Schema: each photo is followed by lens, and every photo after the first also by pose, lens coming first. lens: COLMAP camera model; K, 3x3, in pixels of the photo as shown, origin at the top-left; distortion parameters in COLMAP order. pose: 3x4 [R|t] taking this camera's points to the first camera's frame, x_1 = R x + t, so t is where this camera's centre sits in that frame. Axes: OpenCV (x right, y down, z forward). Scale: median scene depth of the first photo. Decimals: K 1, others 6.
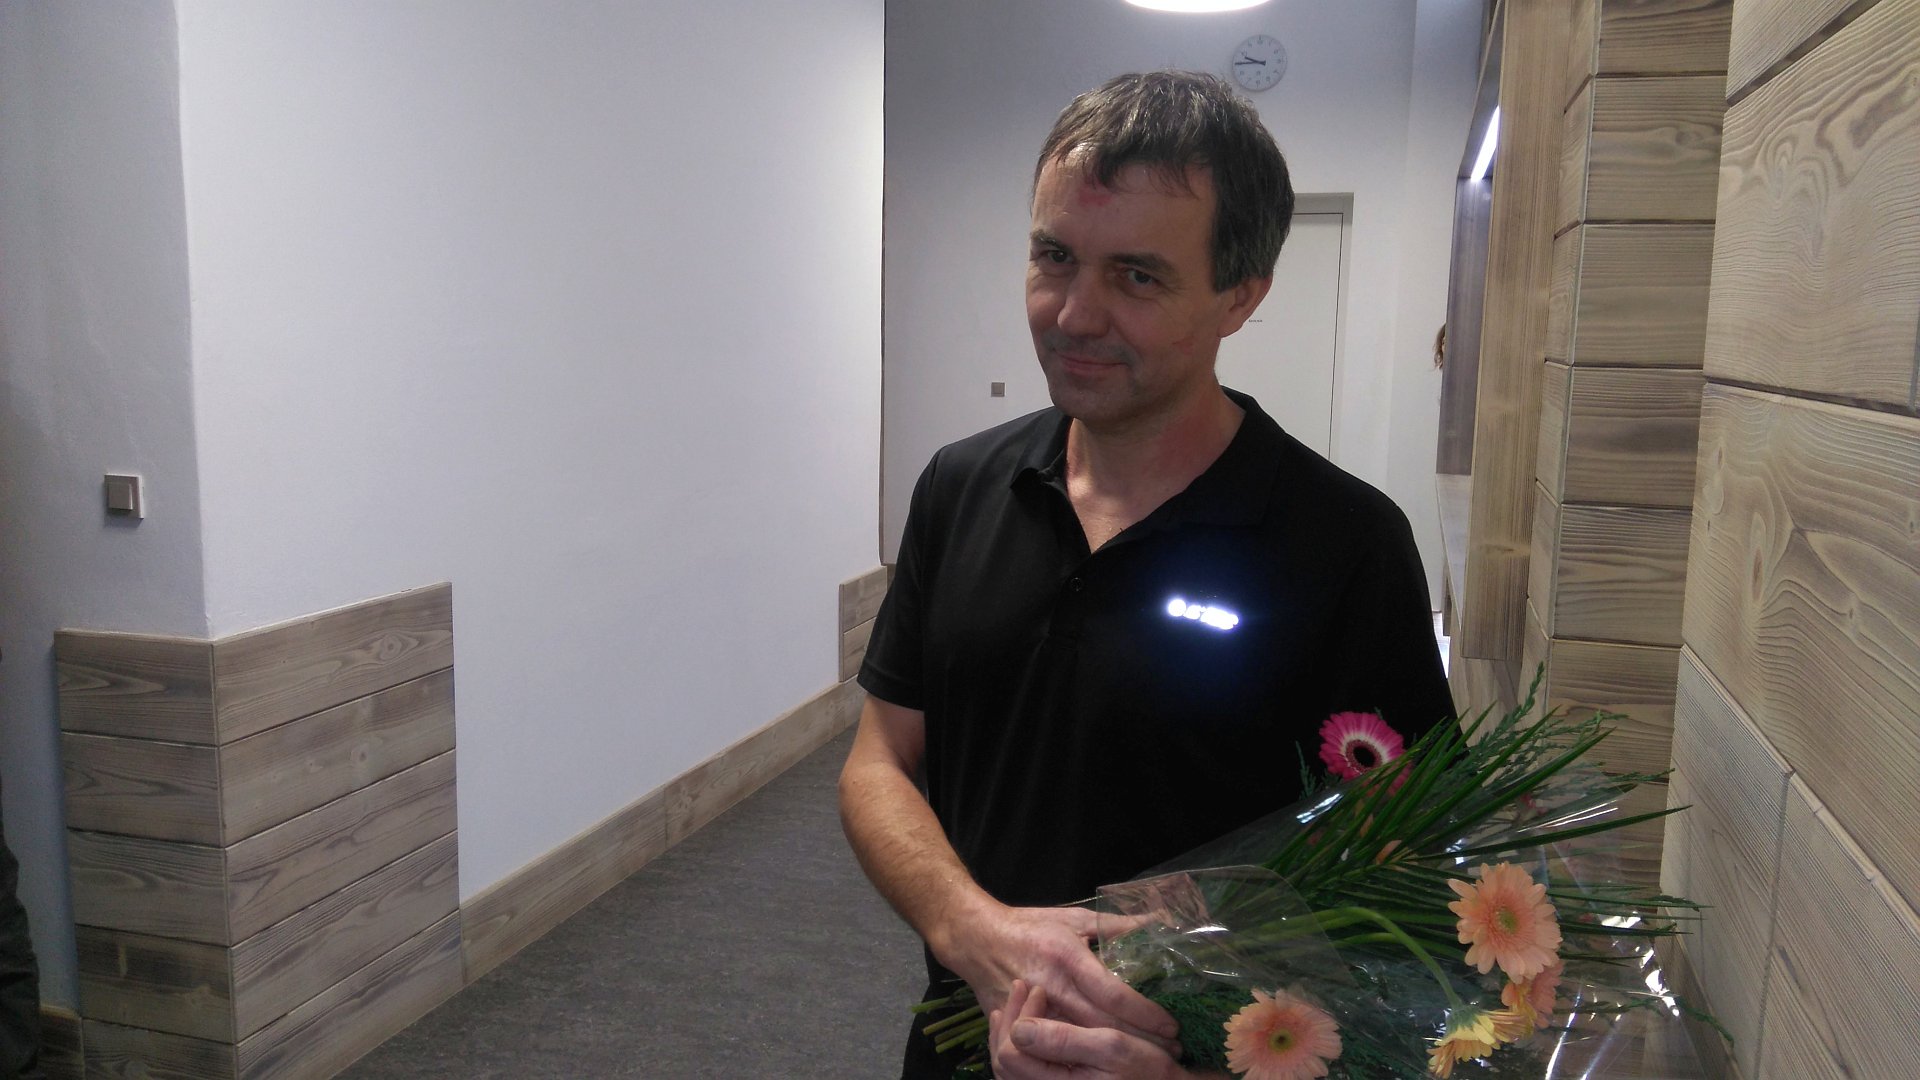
lens RADIAL K [[1472.8, 0, 962.8], [0, 1472.8, 523.8], [0, 0, 1]] dist [0.090743, -0.115397]
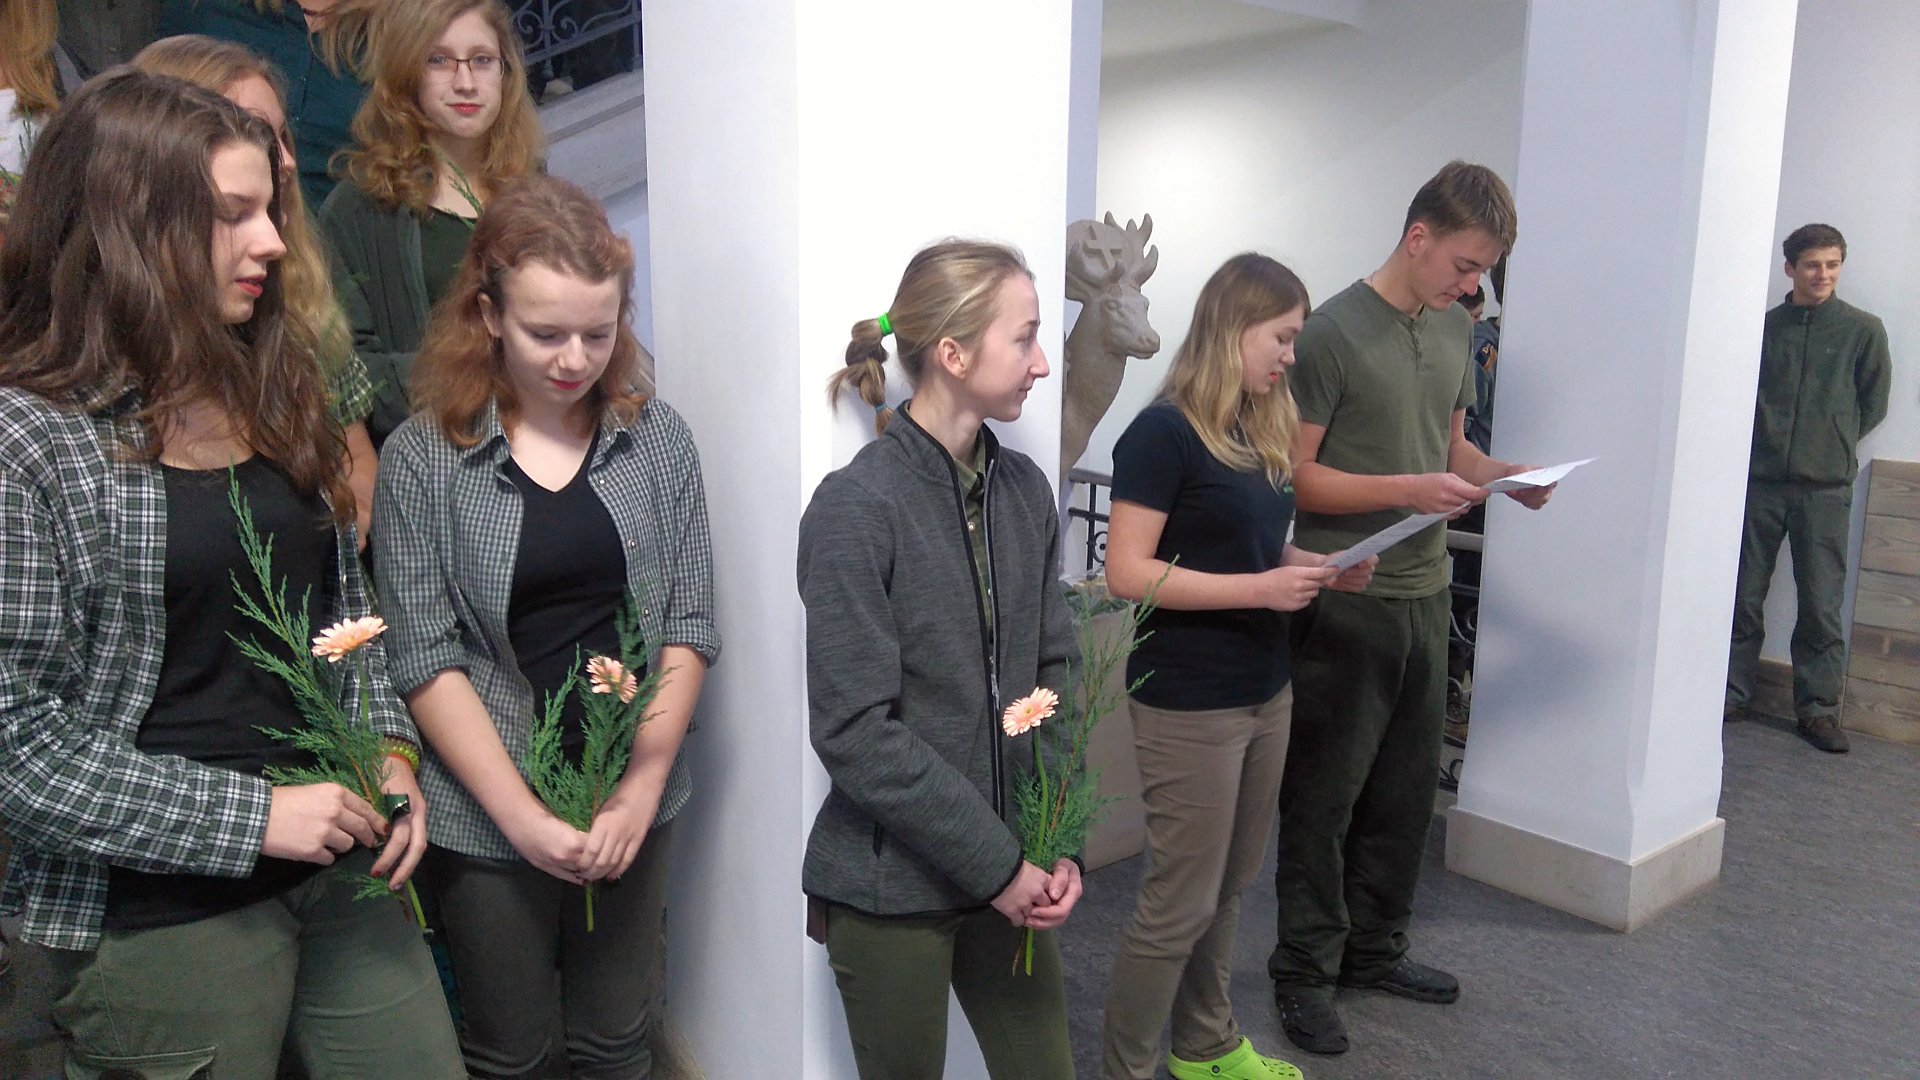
lens RADIAL K [[1472.8, 0, 953.6], [0, 1472.8, 533.8], [0, 0, 1]] dist [0.090743, -0.115397]
pose [[0.837145, 0.093674, -0.538900, -0.547007], [-0.074171, 0.995567, 0.057836, 0.138996], [0.541929, -0.008446, 0.840382, -1.121830]]
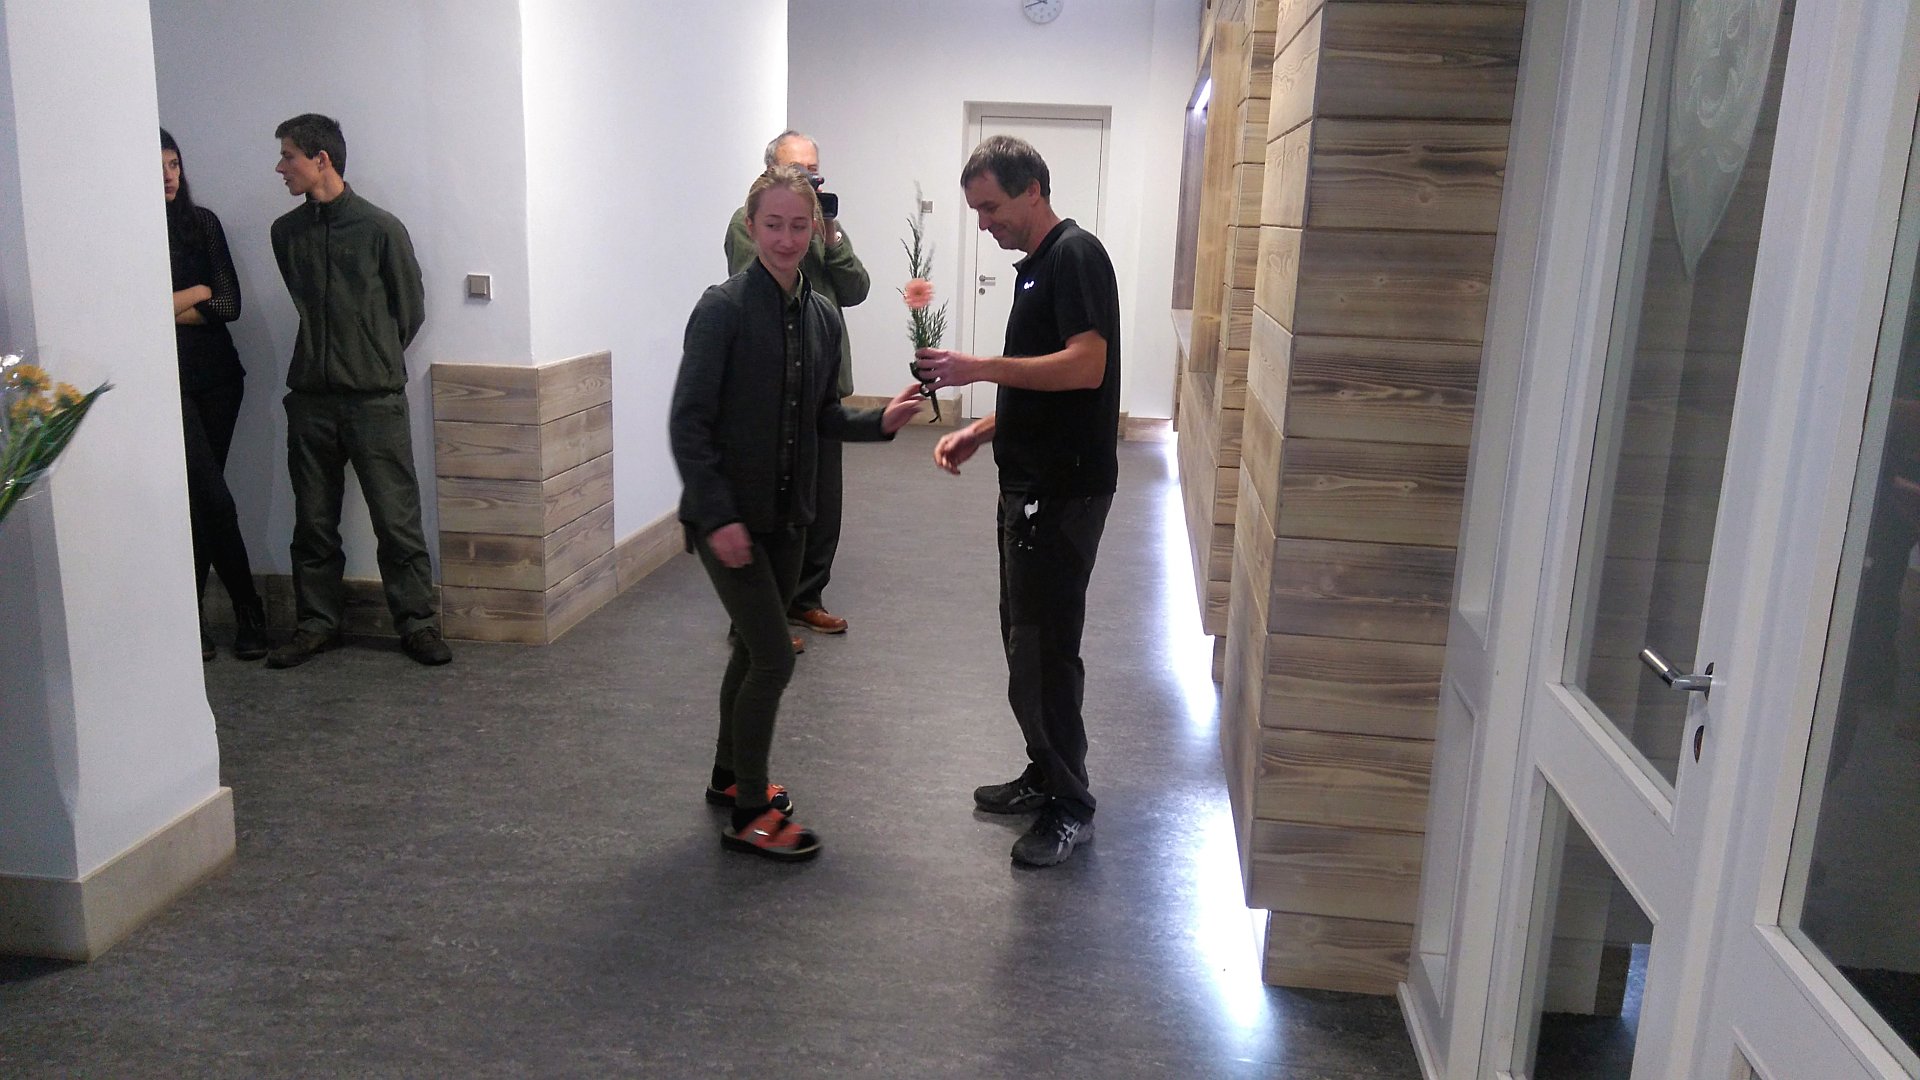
lens RADIAL K [[1479.9, 0, 982.9], [0, 1479.9, 519.1], [0, 0, 1]] dist [0.106133, -0.148027]
pose [[0.981845, -0.016868, 0.188932, -0.301357], [0.002163, 0.996969, 0.077772, 0.118342], [-0.189672, -0.075952, 0.978906, -0.872691]]
